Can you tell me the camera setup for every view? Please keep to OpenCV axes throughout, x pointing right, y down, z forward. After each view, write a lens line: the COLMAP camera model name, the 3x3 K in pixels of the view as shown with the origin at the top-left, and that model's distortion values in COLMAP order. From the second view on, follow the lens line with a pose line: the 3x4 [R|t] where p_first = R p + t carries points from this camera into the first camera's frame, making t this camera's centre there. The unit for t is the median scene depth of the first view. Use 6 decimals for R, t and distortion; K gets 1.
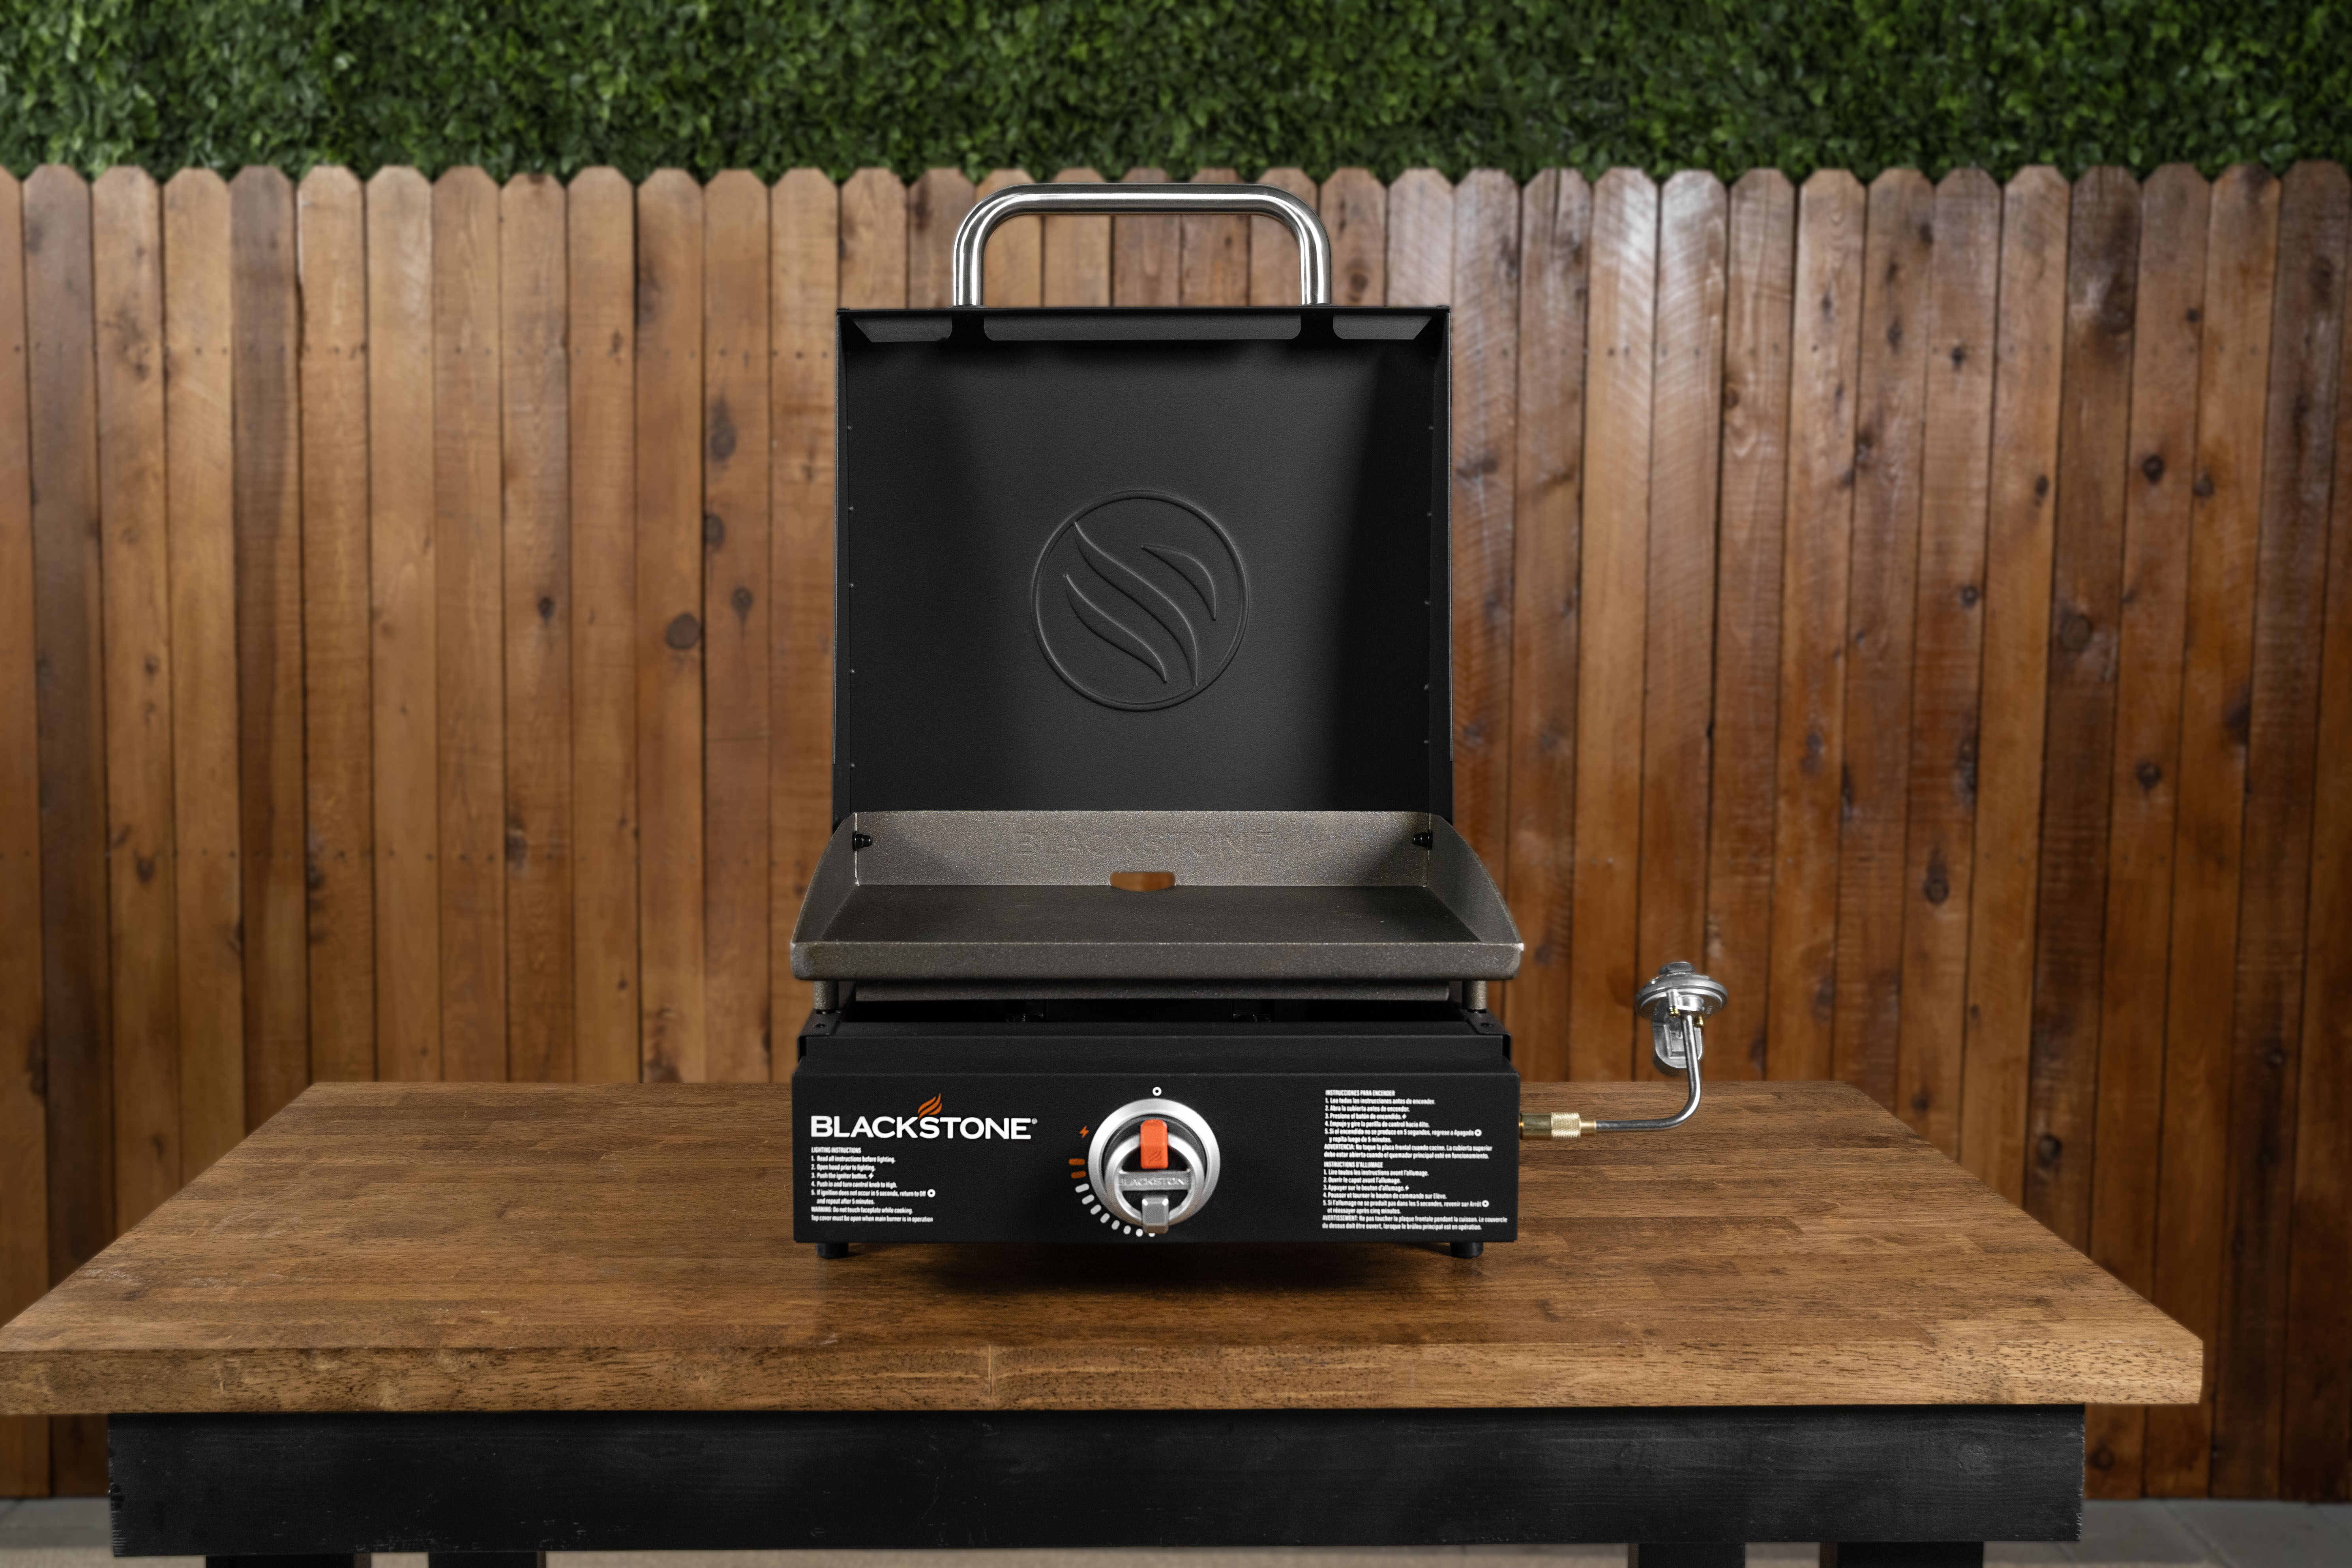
lens RADIAL K [[2484.9, 0, 1117.2], [0, 2484.9, 708.3], [0, 0, 1]] dist [-0.066824, 0.240001]
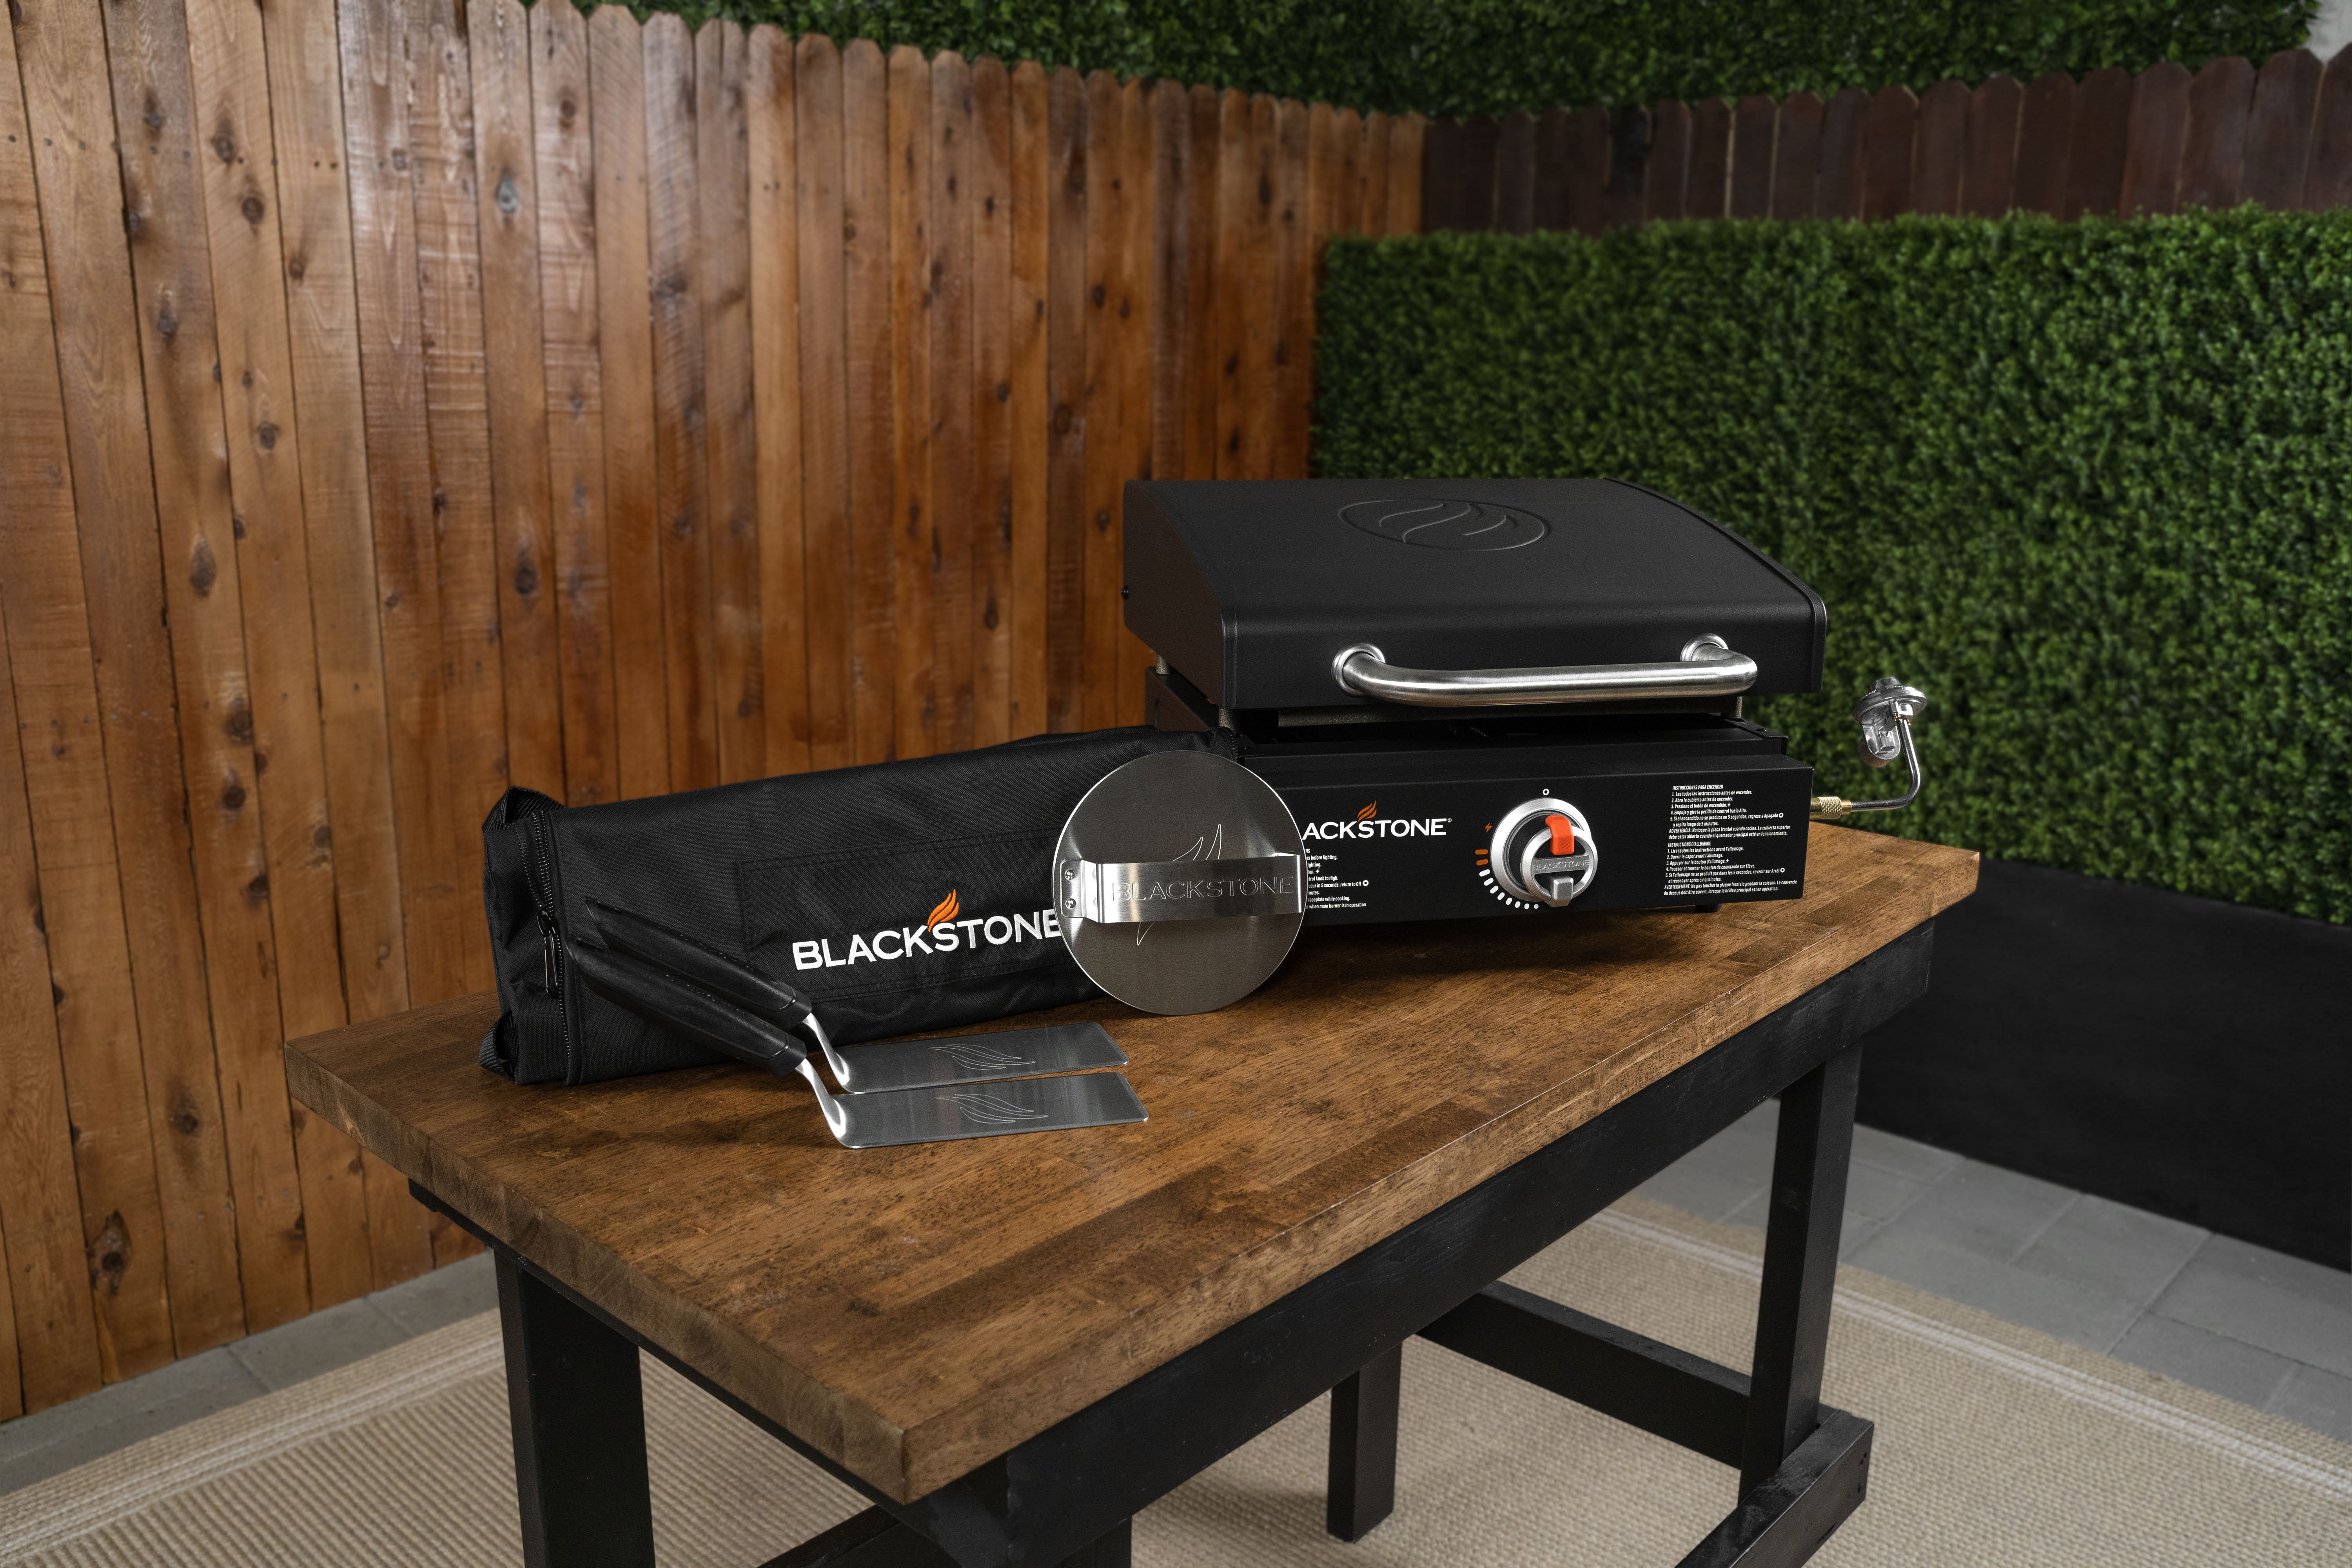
lens RADIAL K [[1876.4, 0, 1176.0], [0, 1876.4, 784.0], [0, 0, 1]] dist [-0.143331, 0.165299]
pose [[0.683673, -0.165252, 0.710832, -0.685734], [0.053379, 0.982740, 0.177124, -0.024149], [-0.727833, -0.083151, 0.680694, 0.517128]]
